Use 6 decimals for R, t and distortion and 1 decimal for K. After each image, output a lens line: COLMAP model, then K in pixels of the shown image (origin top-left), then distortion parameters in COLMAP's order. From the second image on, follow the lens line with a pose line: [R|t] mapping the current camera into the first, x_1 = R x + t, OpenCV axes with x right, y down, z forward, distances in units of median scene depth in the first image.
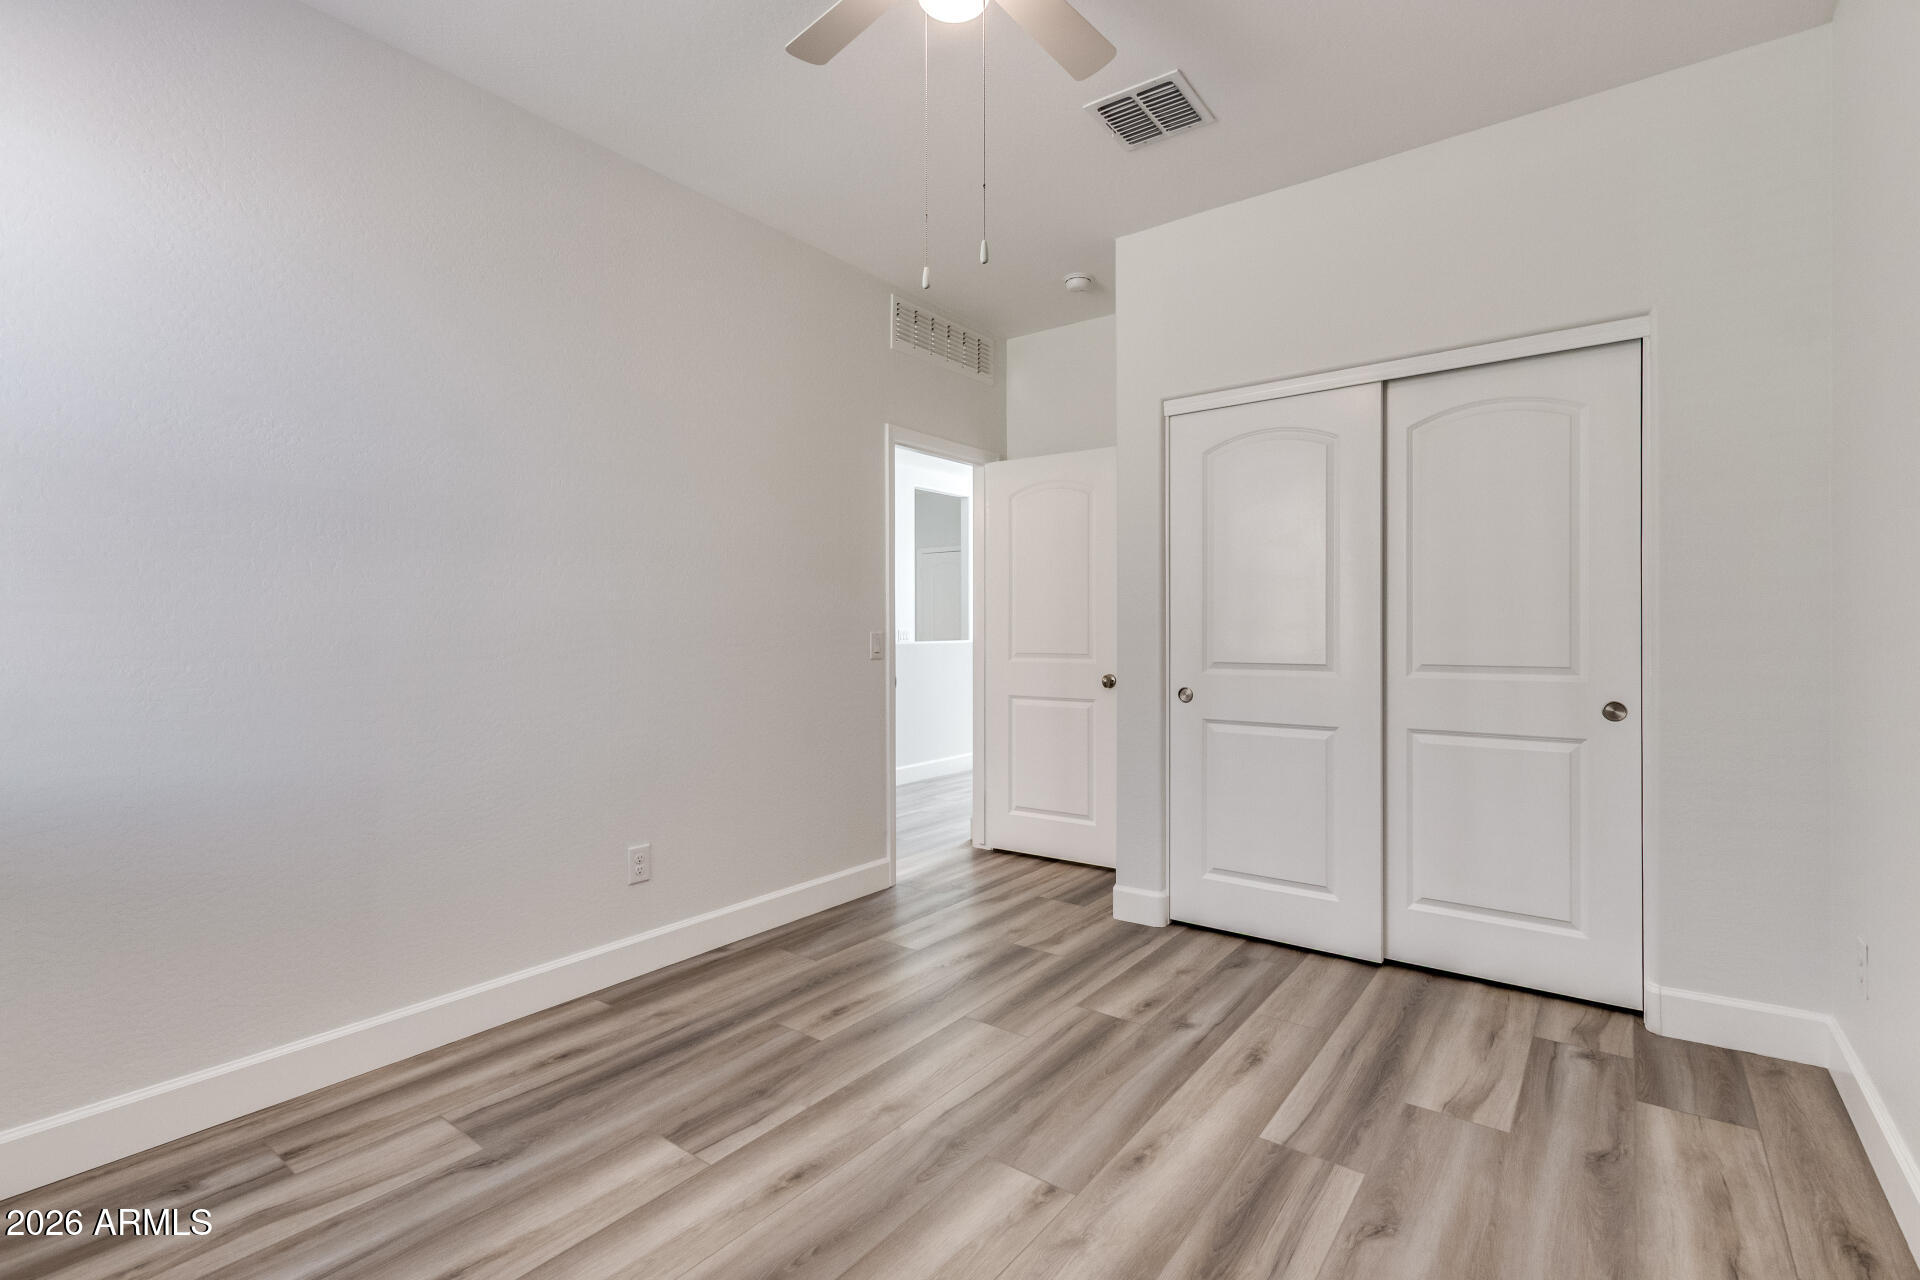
lens RADIAL K [[890.6, 0, 960.6], [0, 890.6, 630.8], [0, 0, 1]] dist [-0.017263, -0.000477]
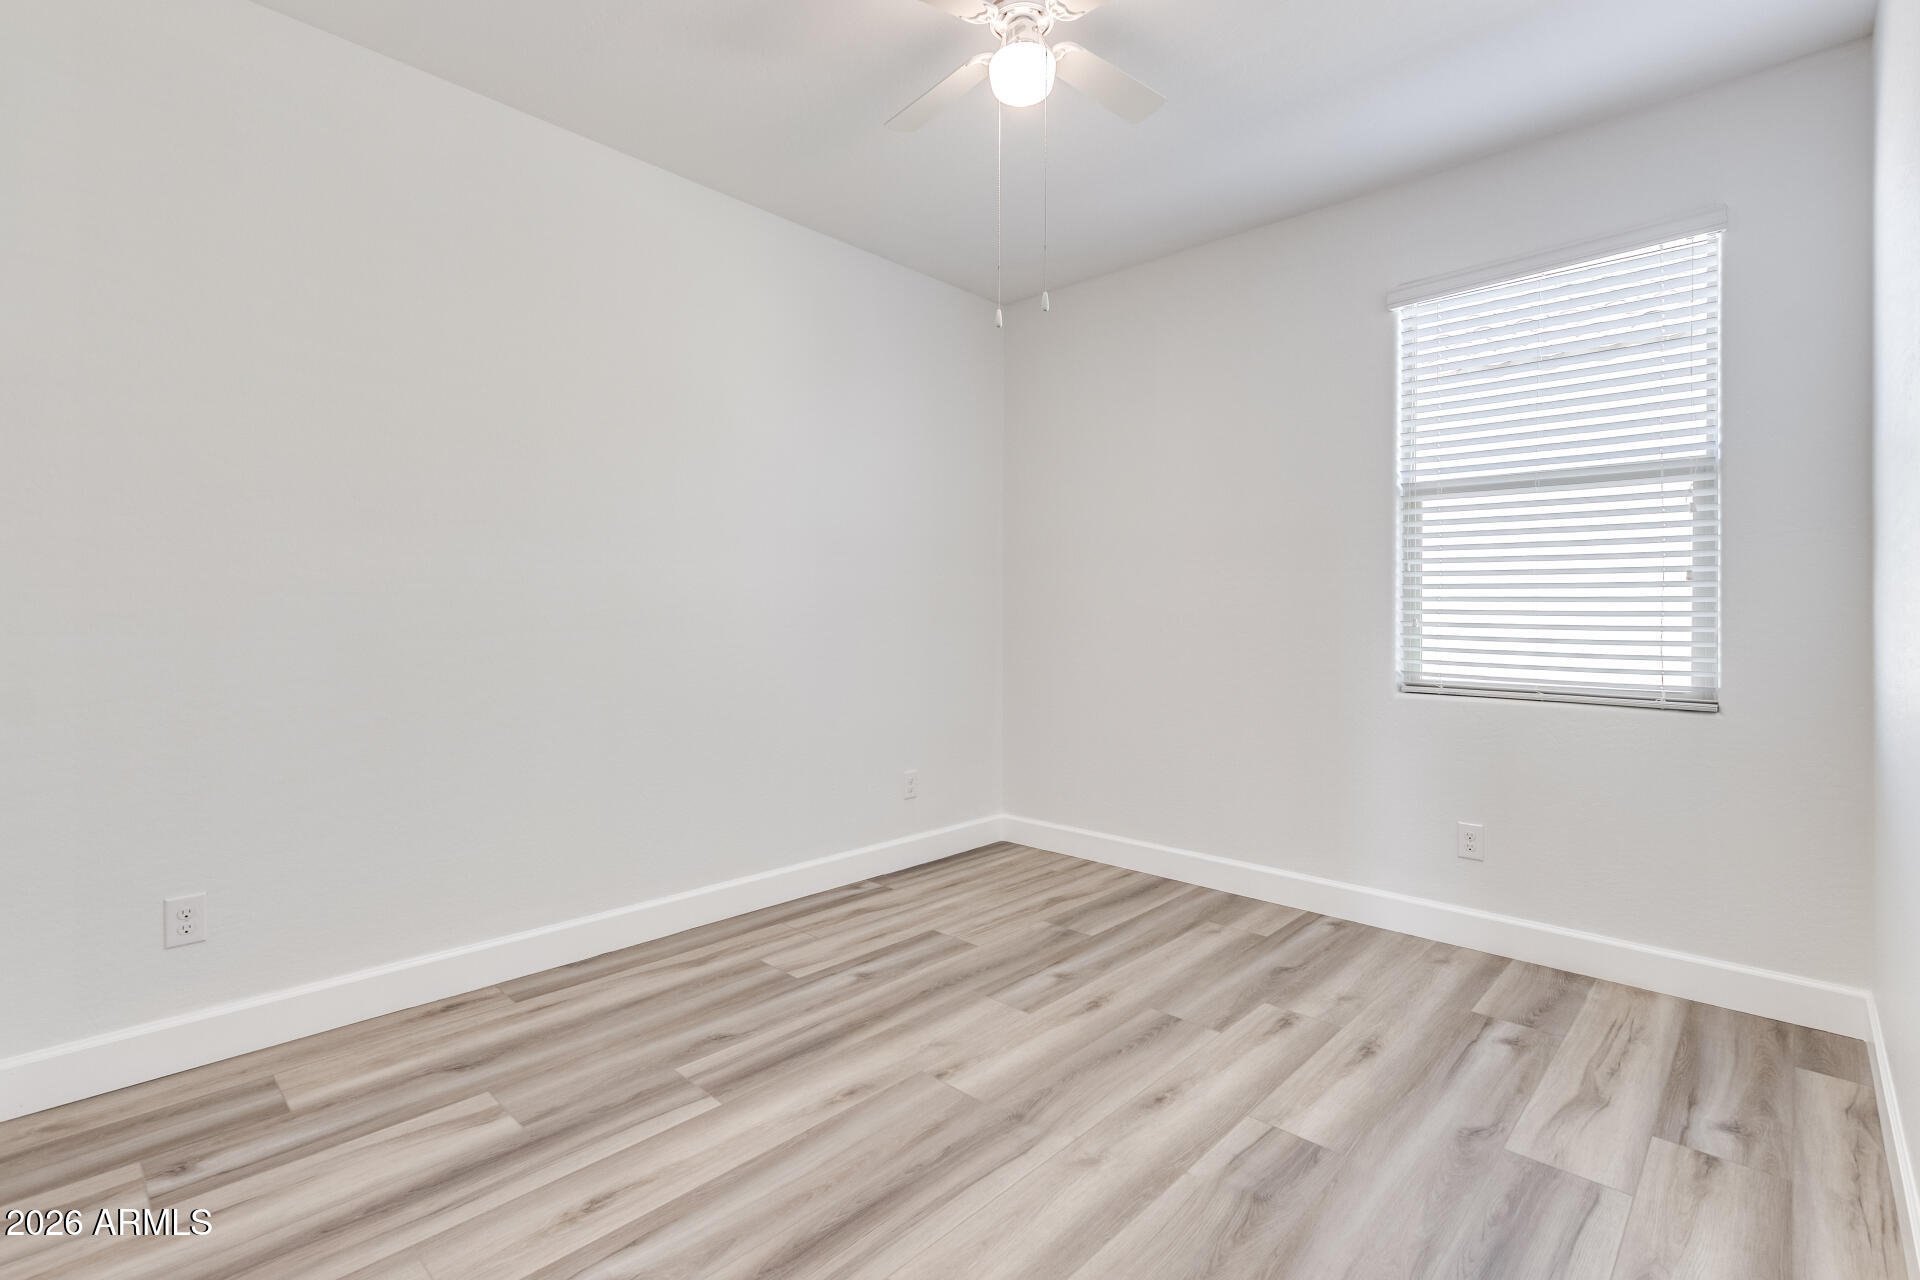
lens RADIAL K [[890.6, 0, 960.6], [0, 890.6, 630.8], [0, 0, 1]] dist [-0.017263, -0.000477]
pose [[-0.994378, -0.002717, 0.105851, -0.046480], [-0.001237, 0.999901, 0.014049, 0.005314], [-0.105879, 0.013839, -0.994283, 1.940485]]
